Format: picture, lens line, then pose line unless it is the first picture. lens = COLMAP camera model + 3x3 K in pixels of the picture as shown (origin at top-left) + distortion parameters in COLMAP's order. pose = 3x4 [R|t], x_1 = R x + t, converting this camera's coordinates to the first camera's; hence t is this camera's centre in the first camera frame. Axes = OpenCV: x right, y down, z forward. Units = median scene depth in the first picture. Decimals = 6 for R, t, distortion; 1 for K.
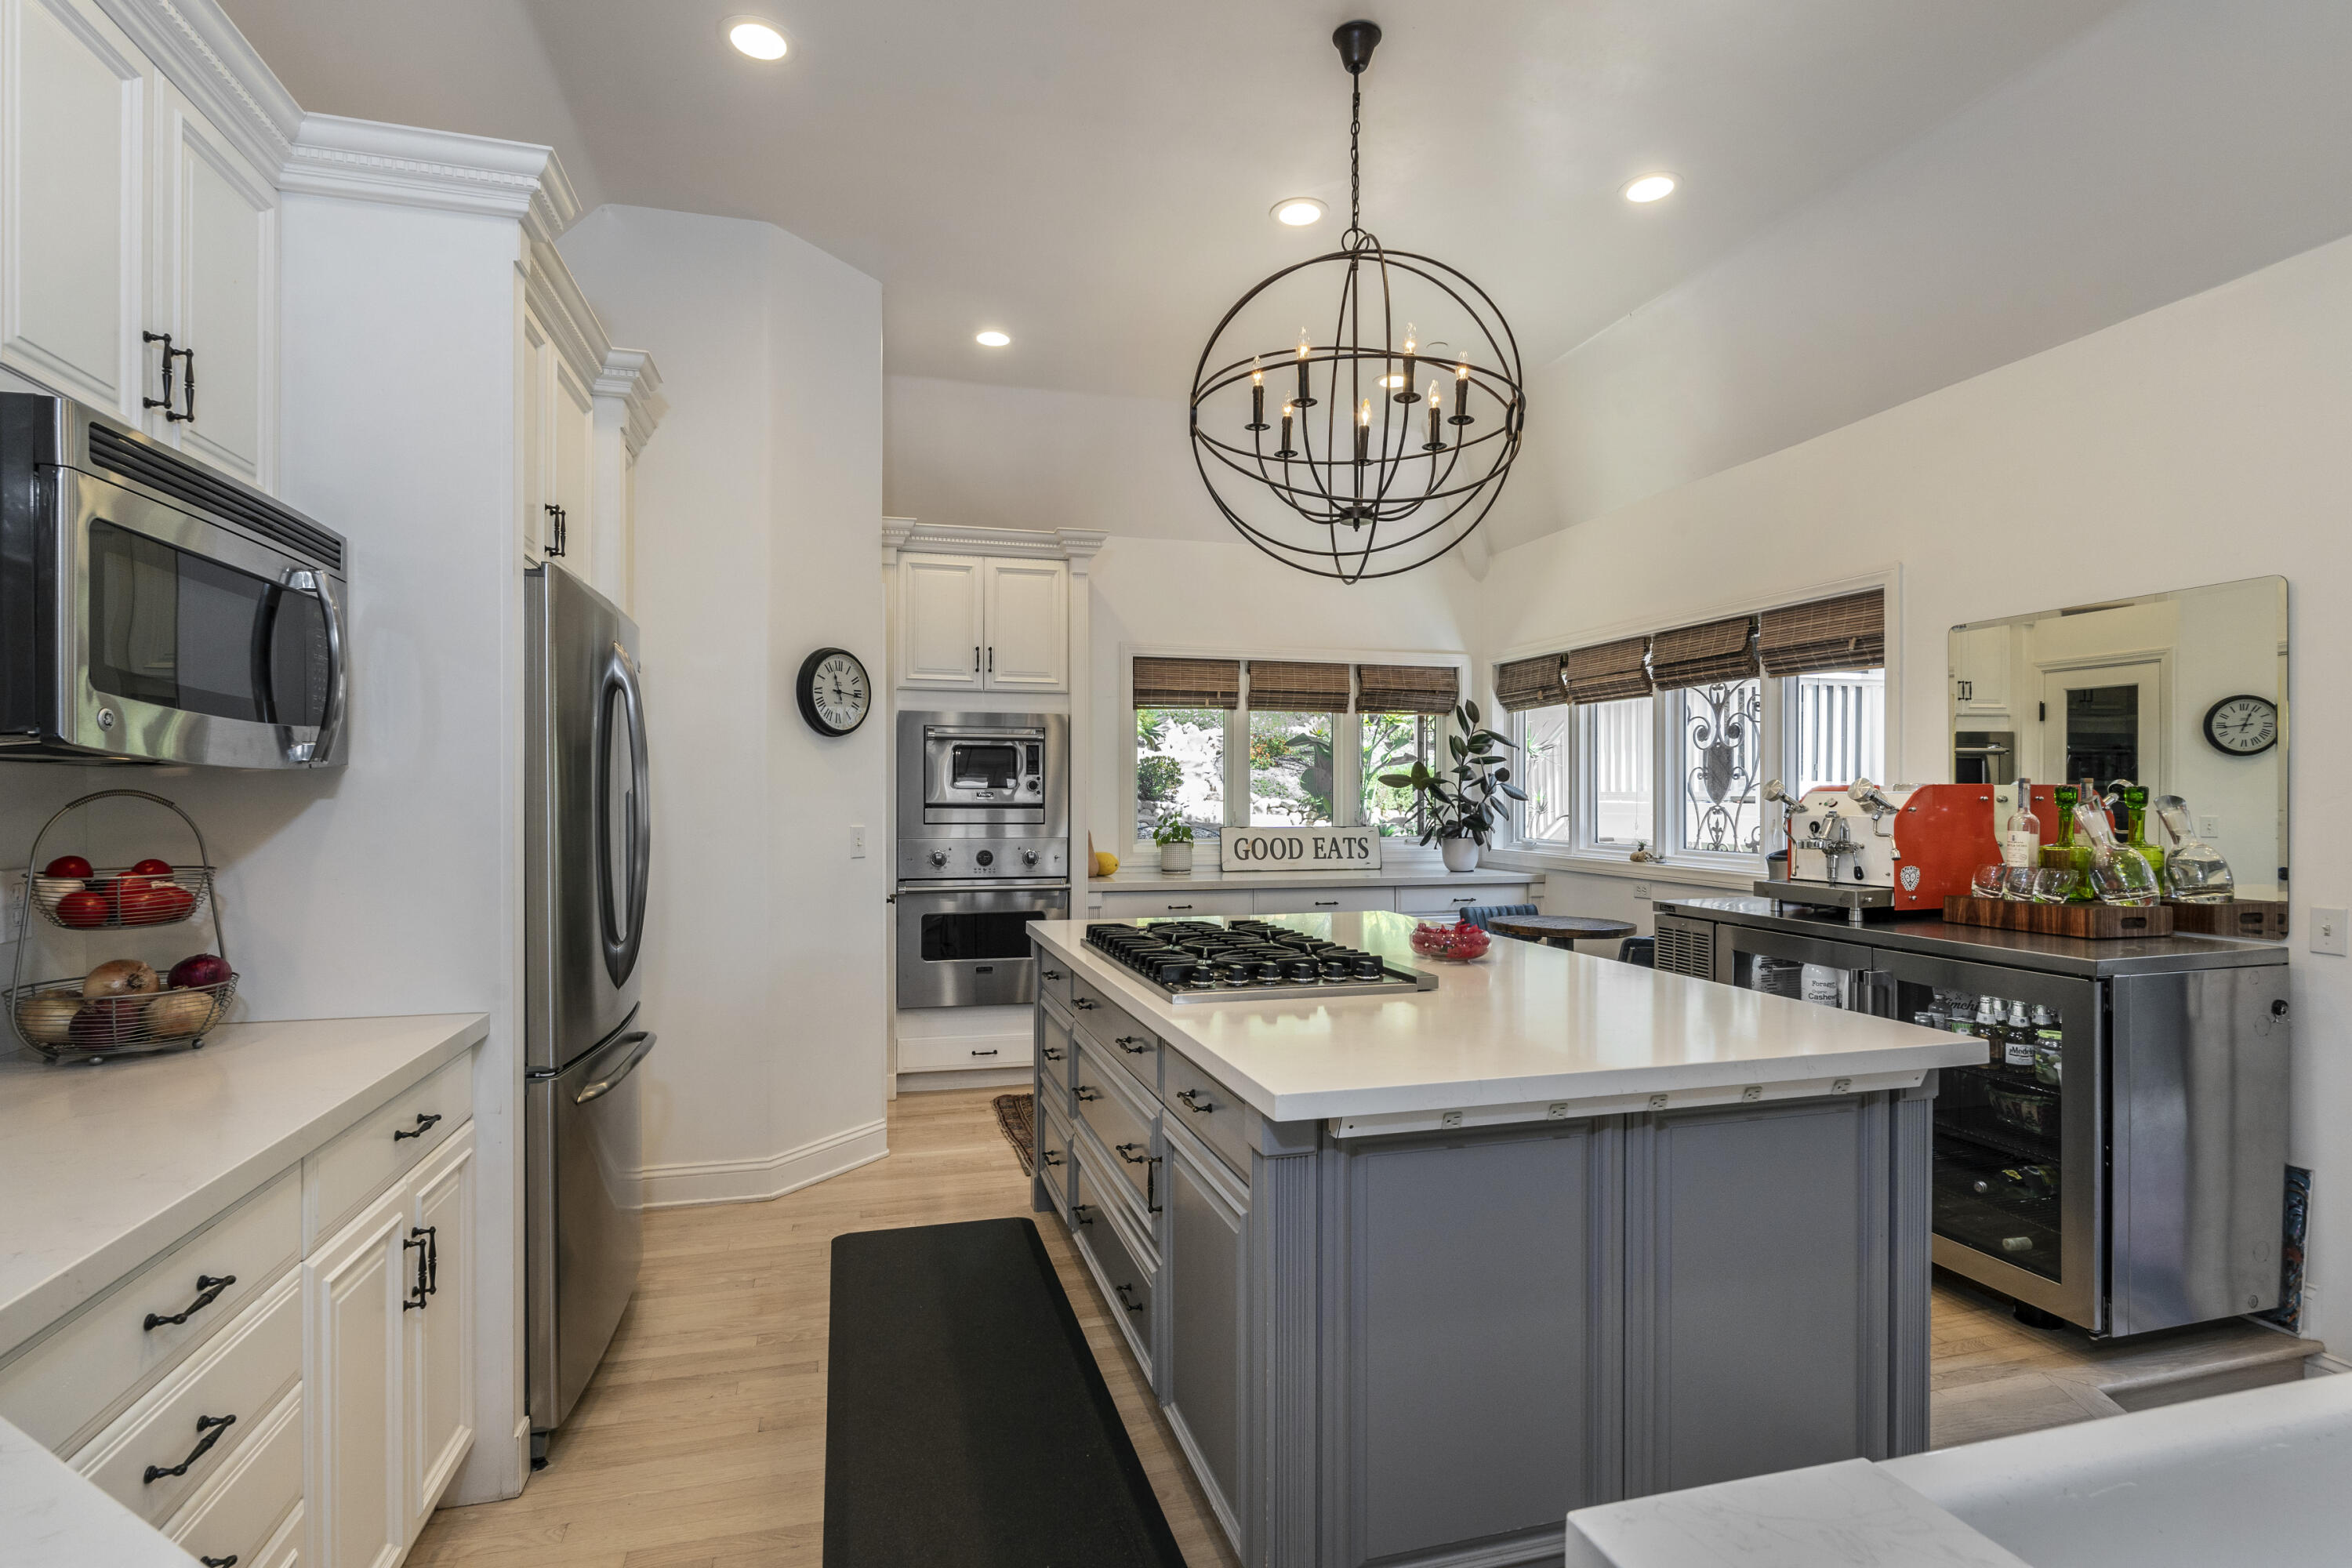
lens RADIAL K [[1163.8, 0, 1170.2], [0, 1163.8, 794.2], [0, 0, 1]] dist [-0.002269, -0.000319]
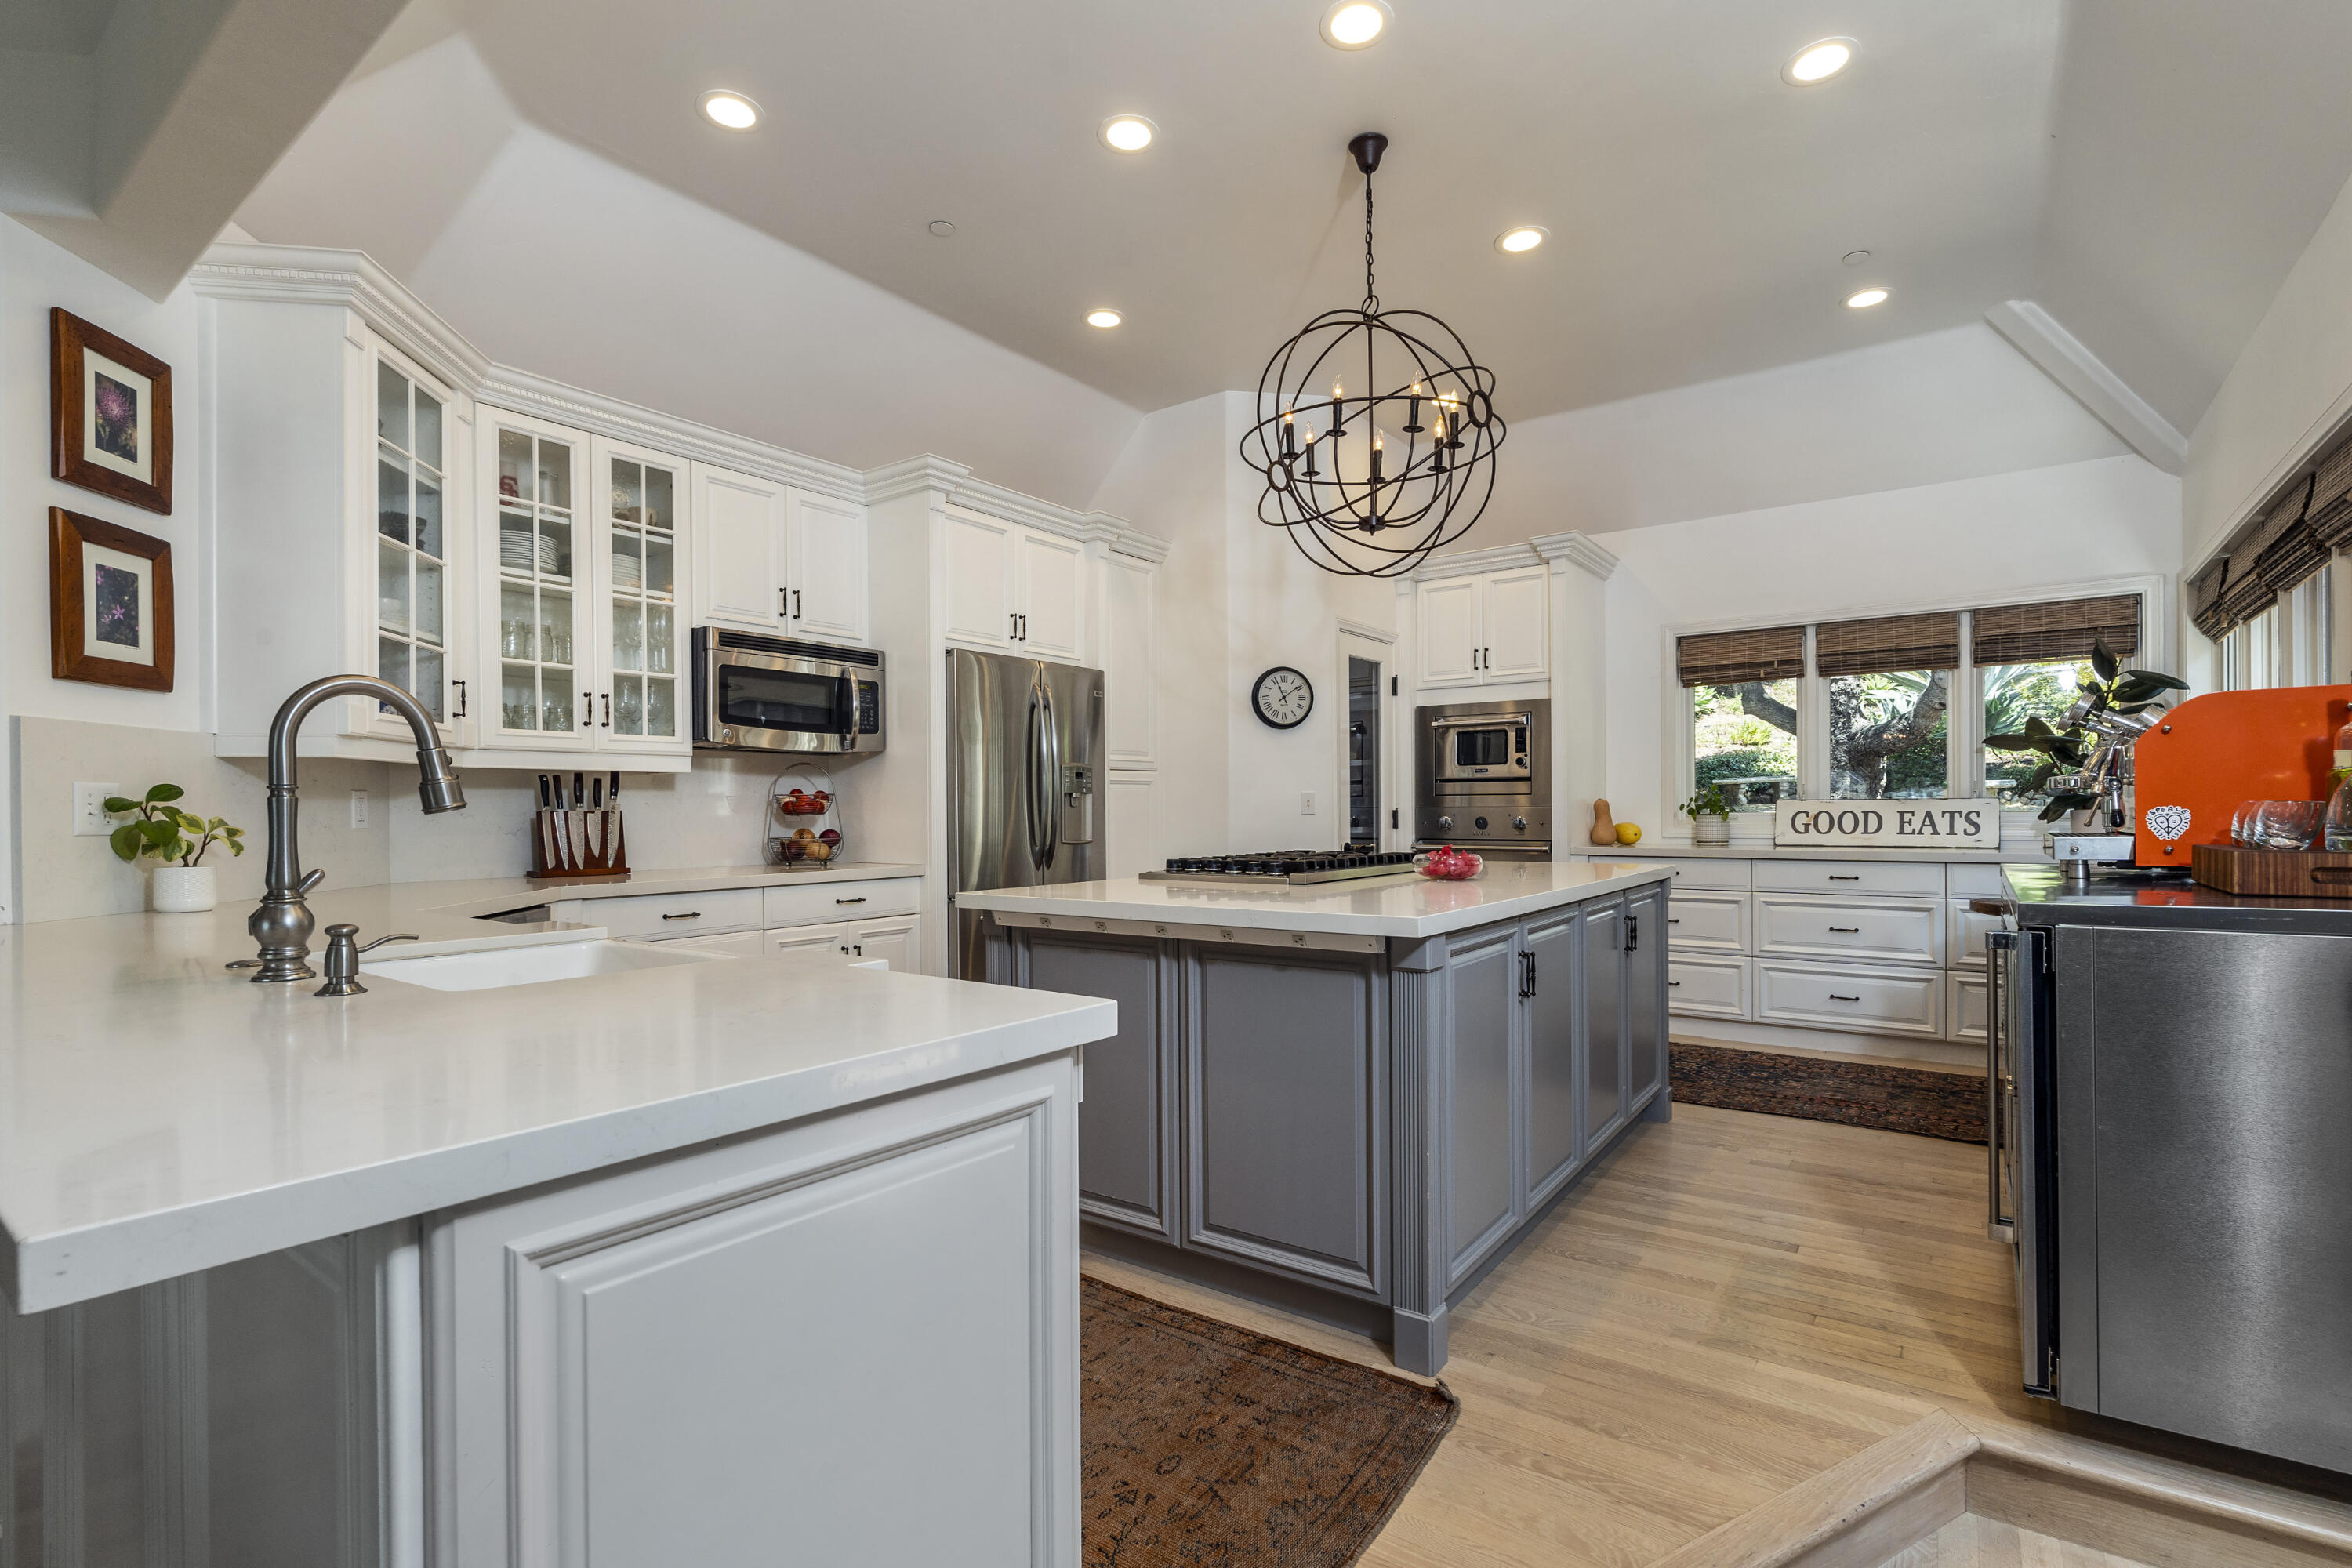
lens RADIAL K [[1079.0, 0, 1178.1], [0, 1079.0, 806.5], [0, 0, 1]] dist [0.001543, -0.000643]
pose [[0.626025, -0.008349, -0.779759, 0.508207], [0.009795, 0.999948, -0.002842, 0.036912], [0.779742, -0.005858, 0.626074, 0.053740]]
